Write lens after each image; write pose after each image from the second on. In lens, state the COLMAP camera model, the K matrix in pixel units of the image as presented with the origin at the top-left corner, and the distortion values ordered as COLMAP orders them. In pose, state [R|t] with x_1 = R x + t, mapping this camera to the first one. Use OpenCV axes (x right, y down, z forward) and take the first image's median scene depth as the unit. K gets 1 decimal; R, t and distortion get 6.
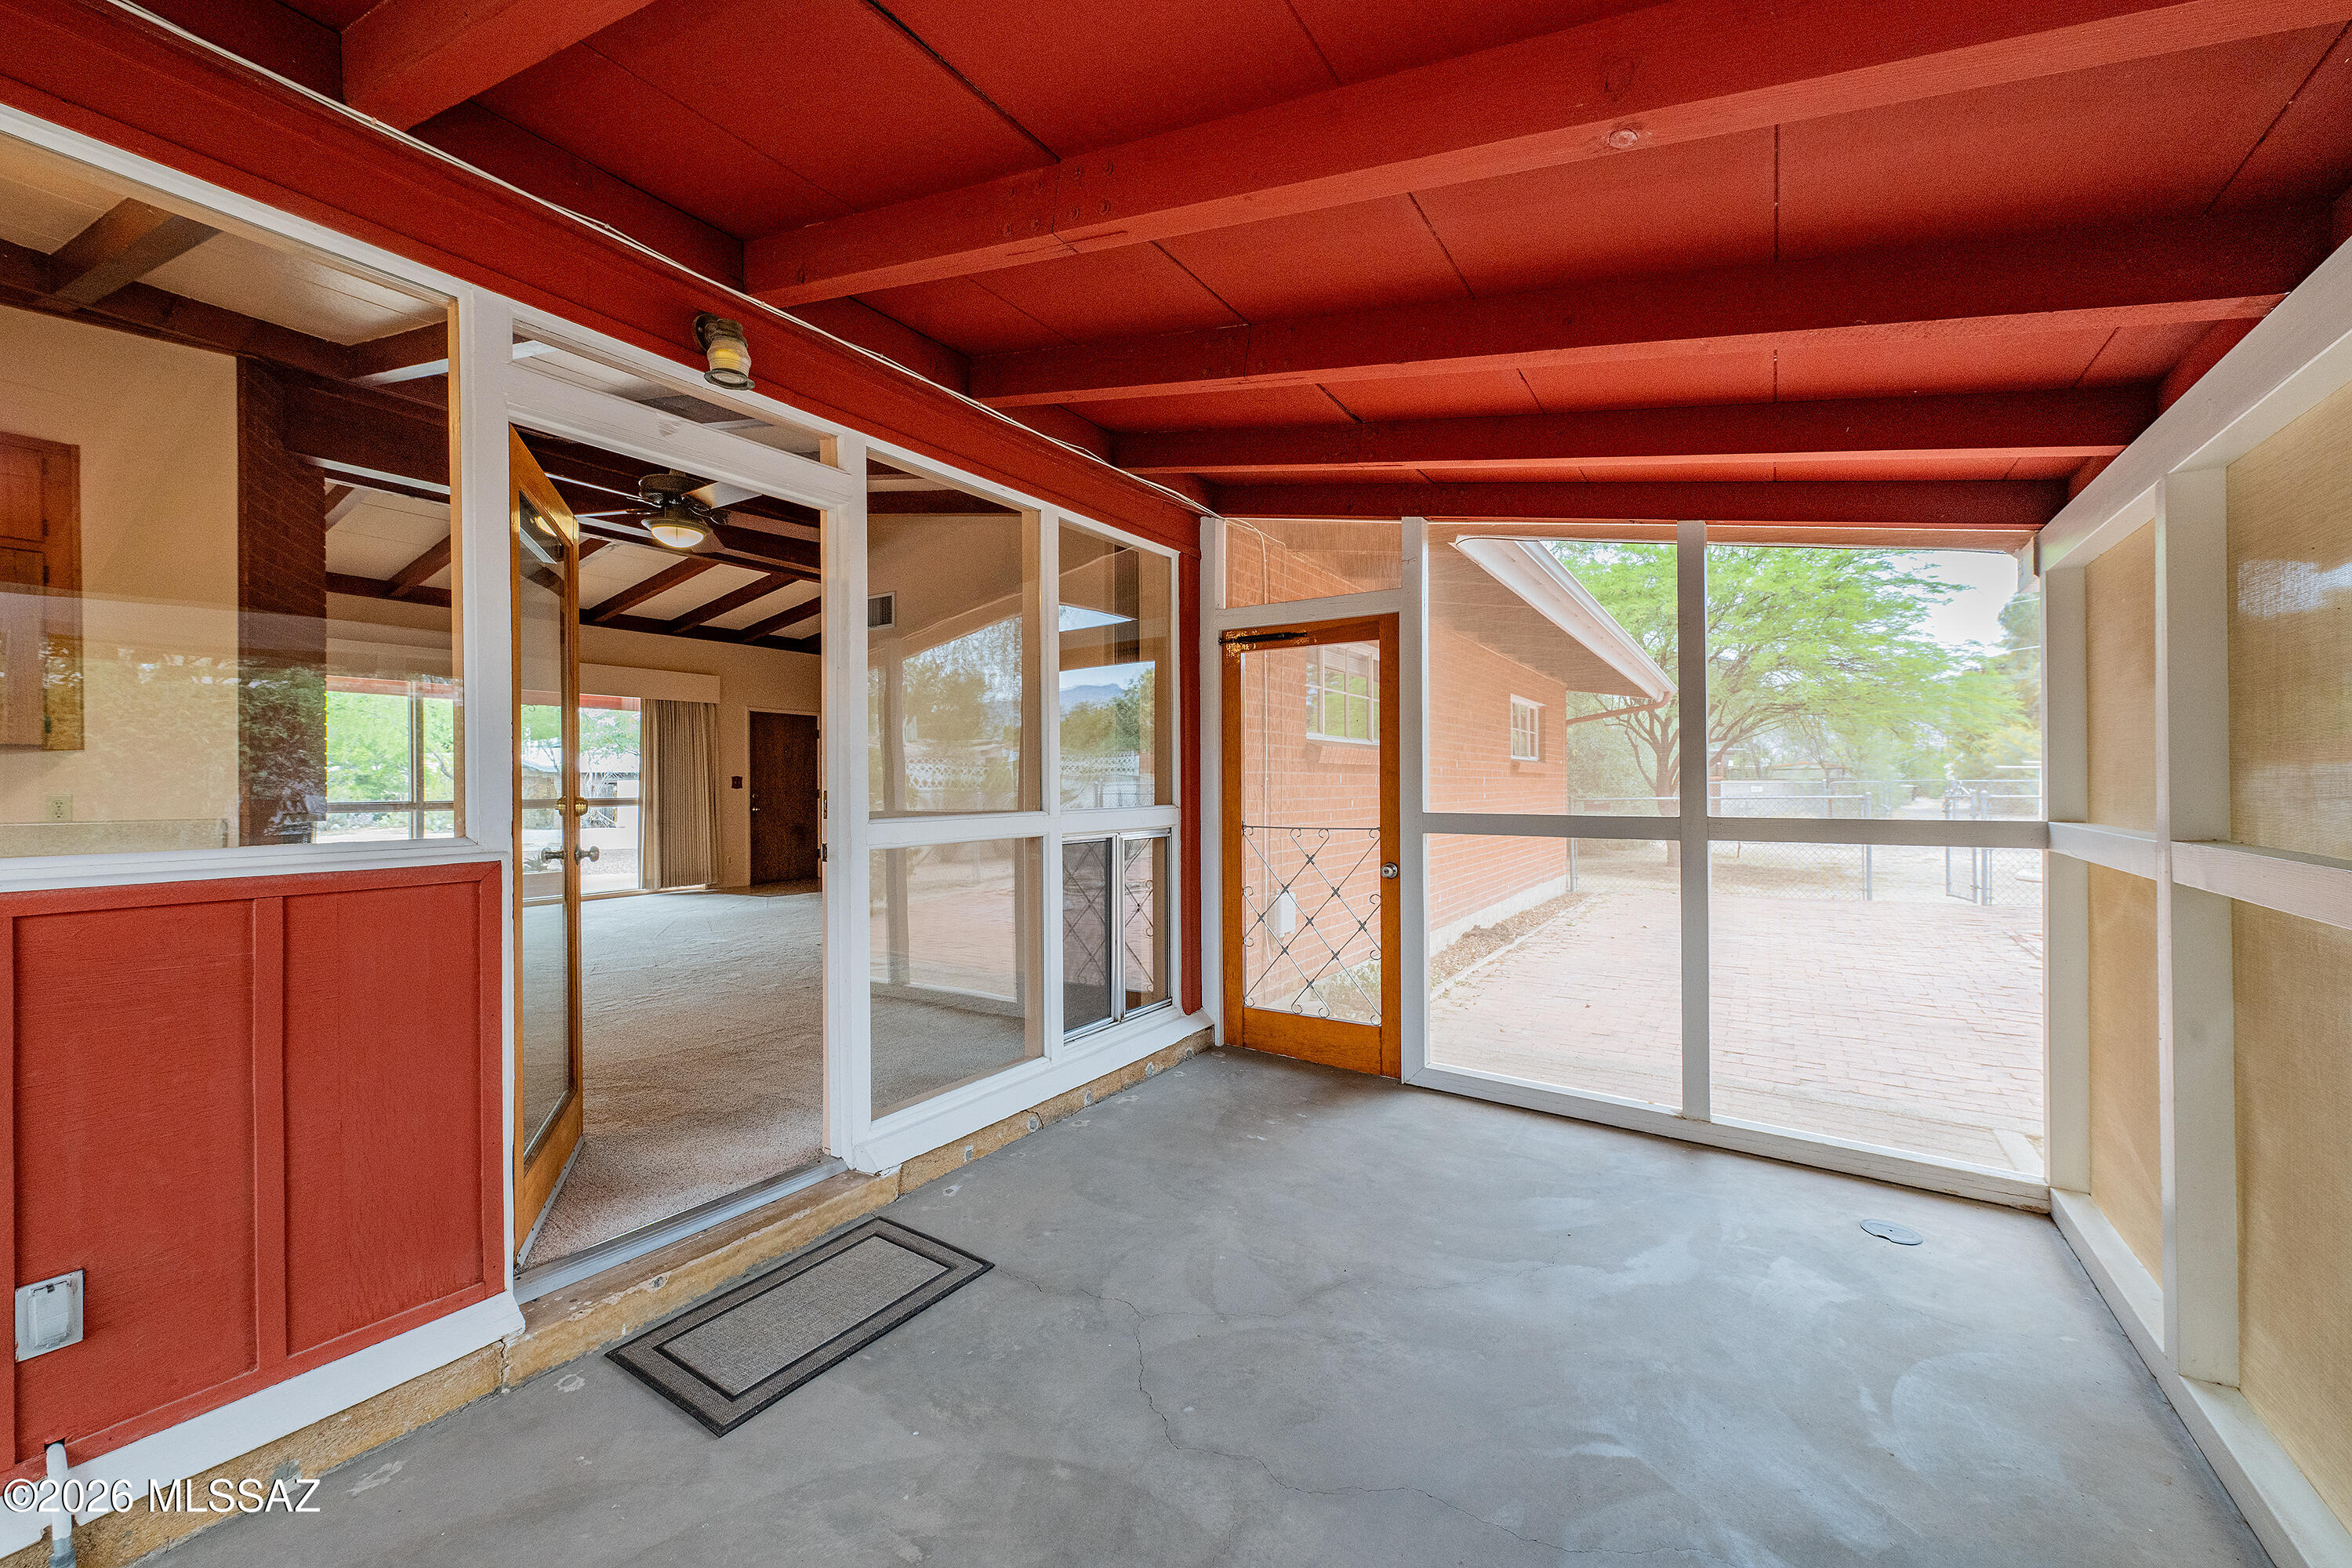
lens RADIAL K [[937.3, 0, 1146.8], [0, 937.3, 785.1], [0, 0, 1]] dist [0.001265, -0.000789]
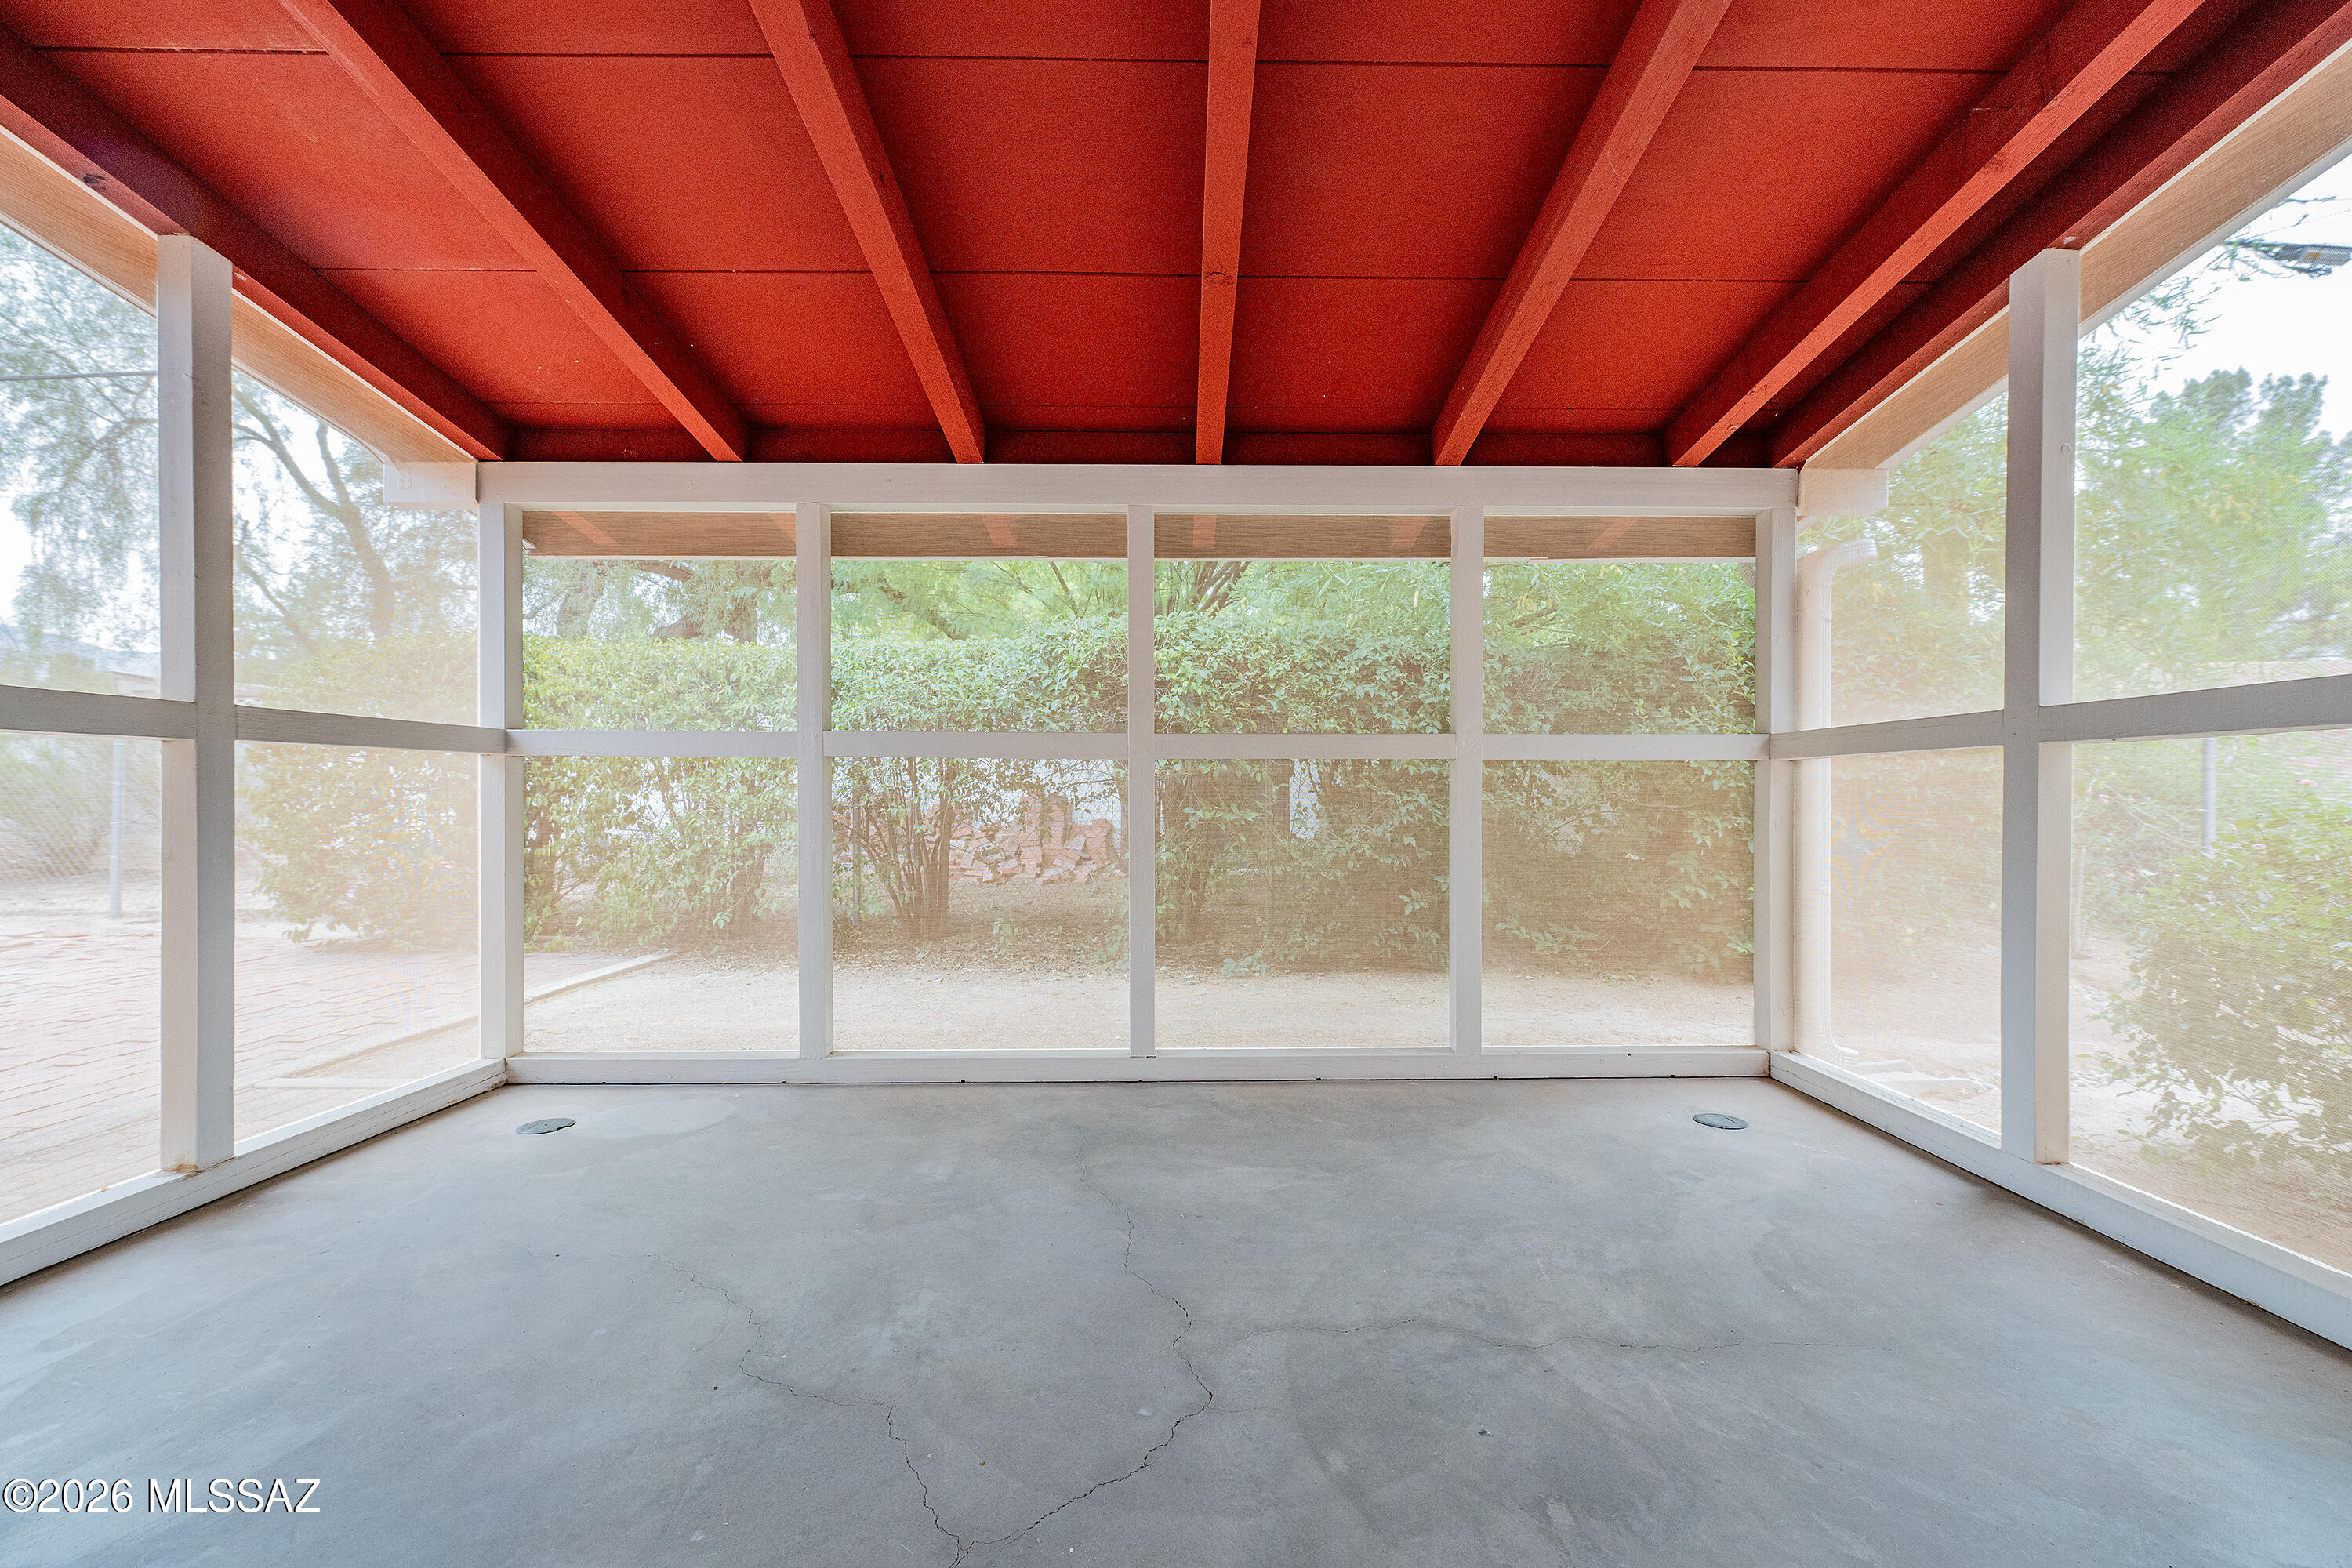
lens RADIAL K [[937.3, 0, 1185.1], [0, 937.3, 793.0], [0, 0, 1]] dist [0.001265, -0.000789]
pose [[-0.574572, 0.002806, 0.818449, -0.329547], [0.000232, 0.999995, -0.003265, 0.093583], [-0.818454, -0.001687, -0.574570, 0.781476]]
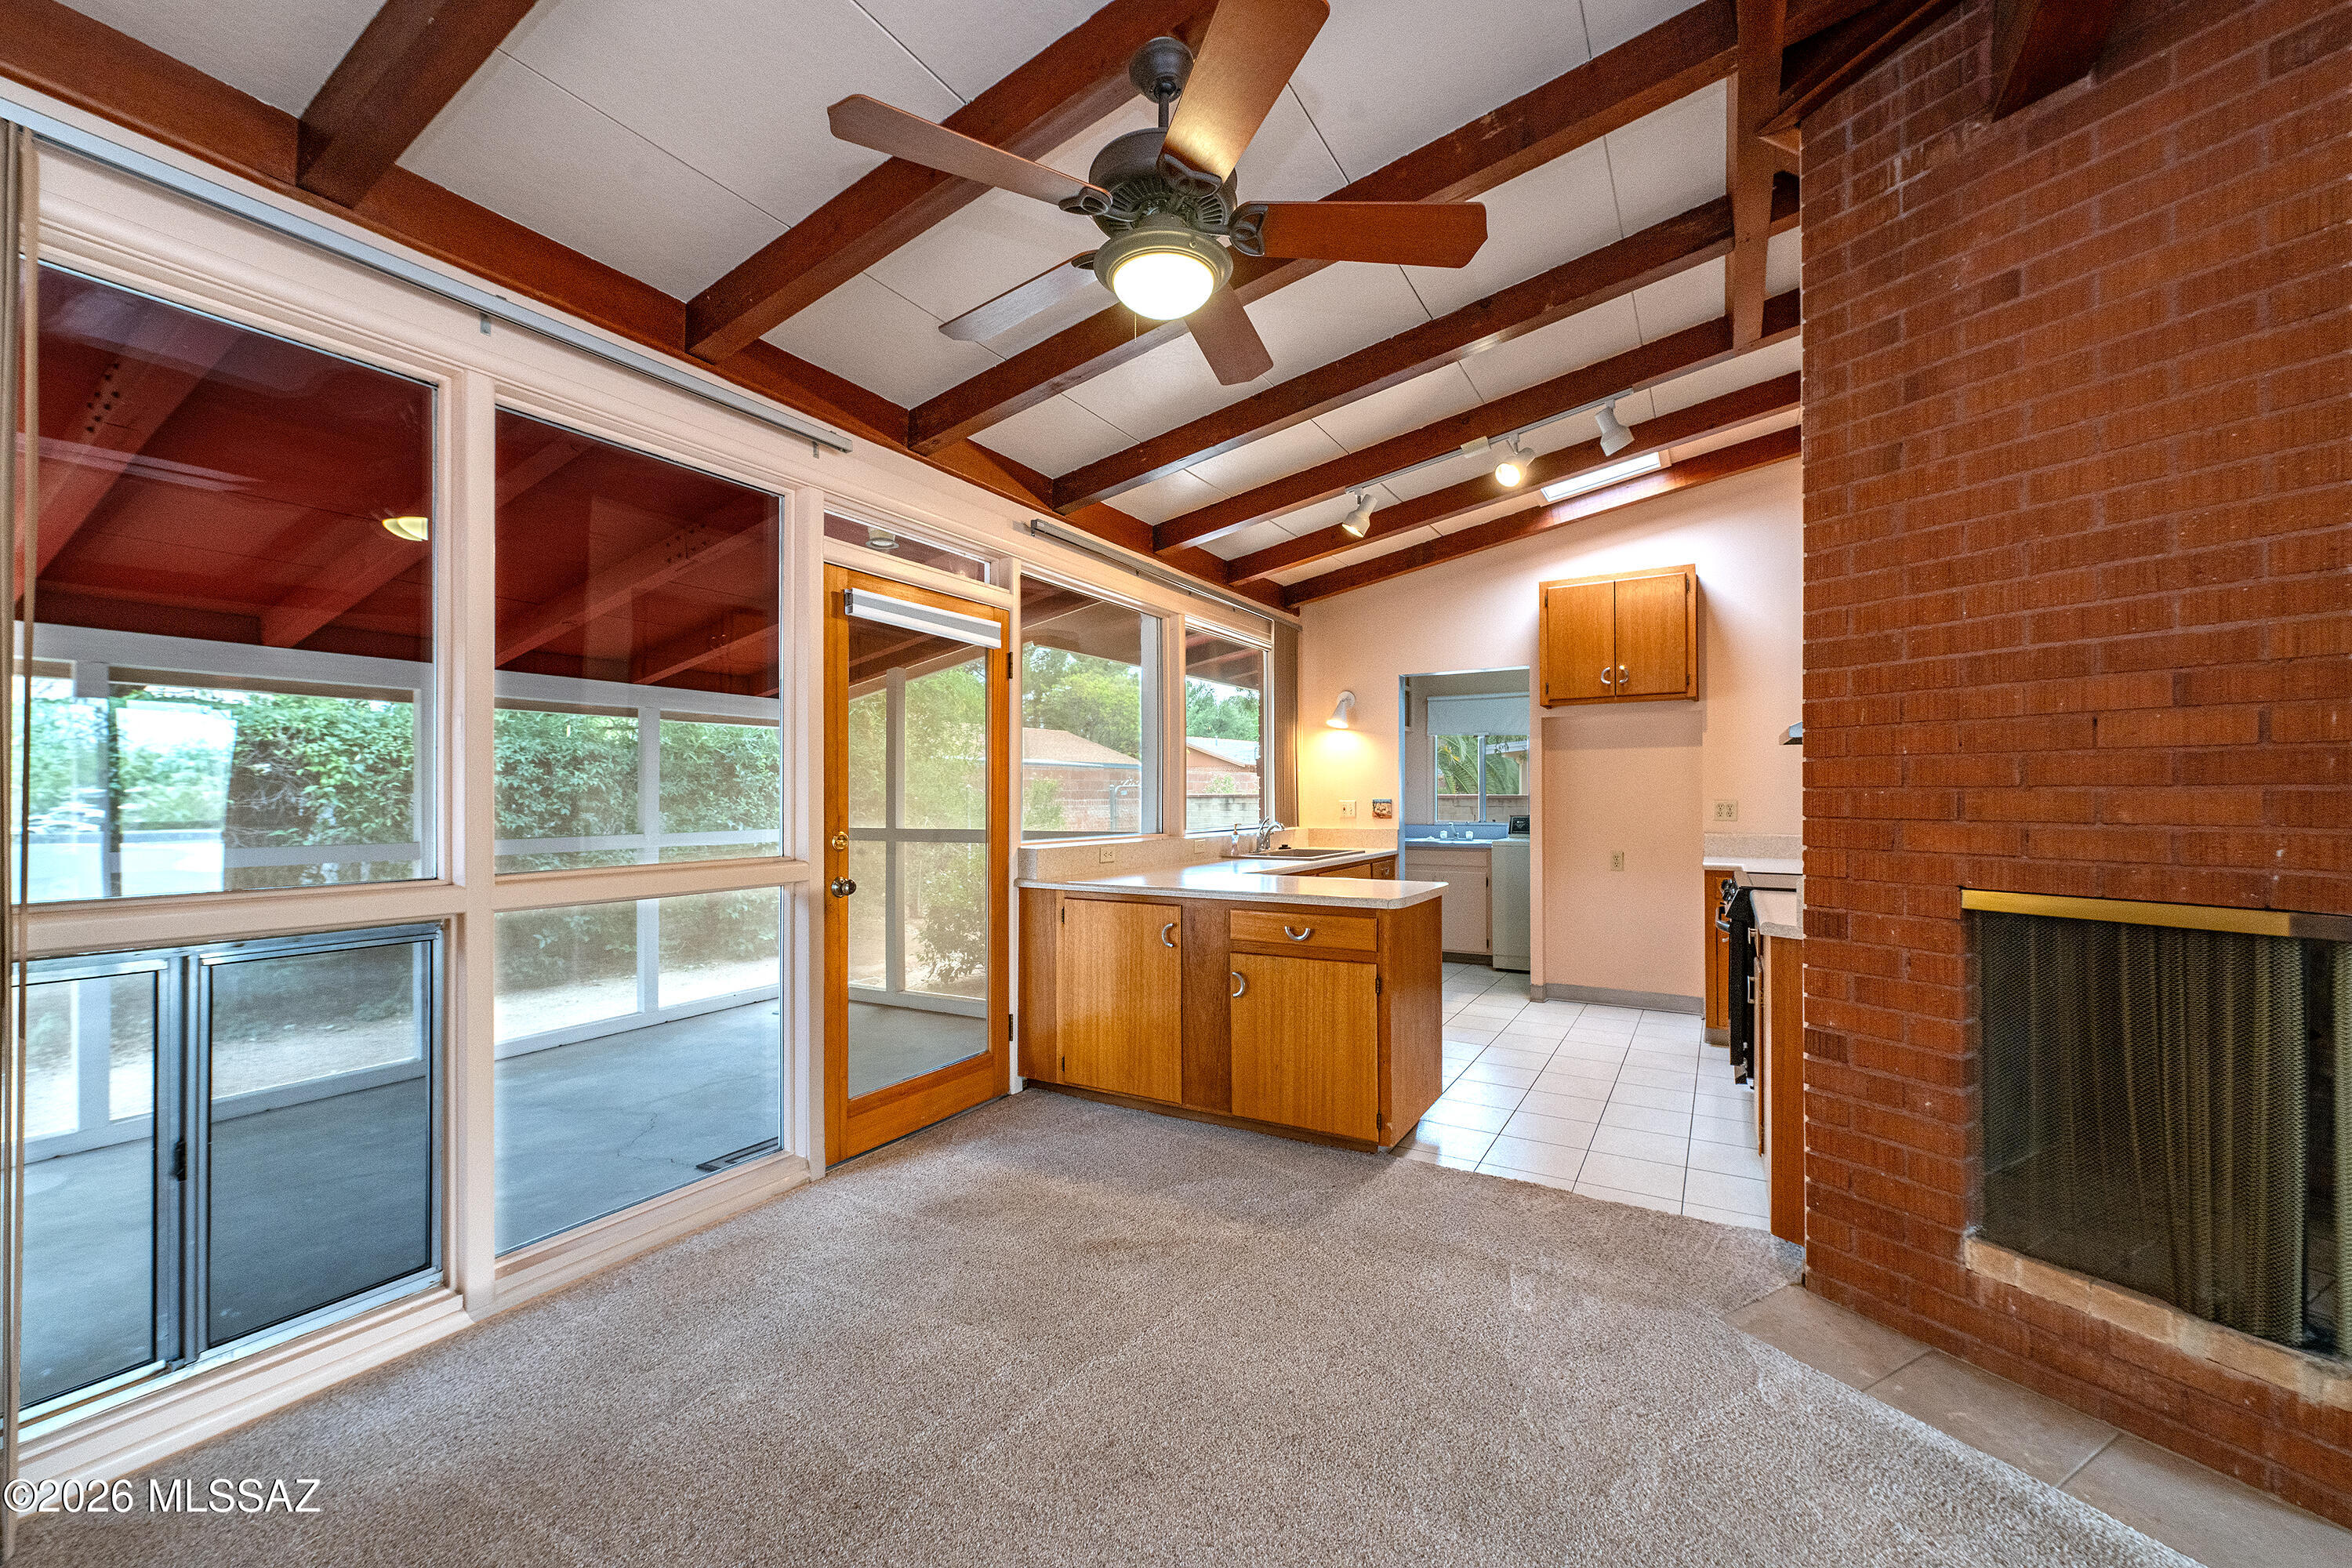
lens RADIAL K [[937.3, 0, 1170.7], [0, 937.3, 787.6], [0, 0, 1]] dist [0.001265, -0.000789]
pose [[-0.998685, 0.007725, -0.050678, -0.557802], [0.008211, 0.999922, -0.009386, -0.024127], [0.050602, -0.009790, -0.998671, 1.682079]]
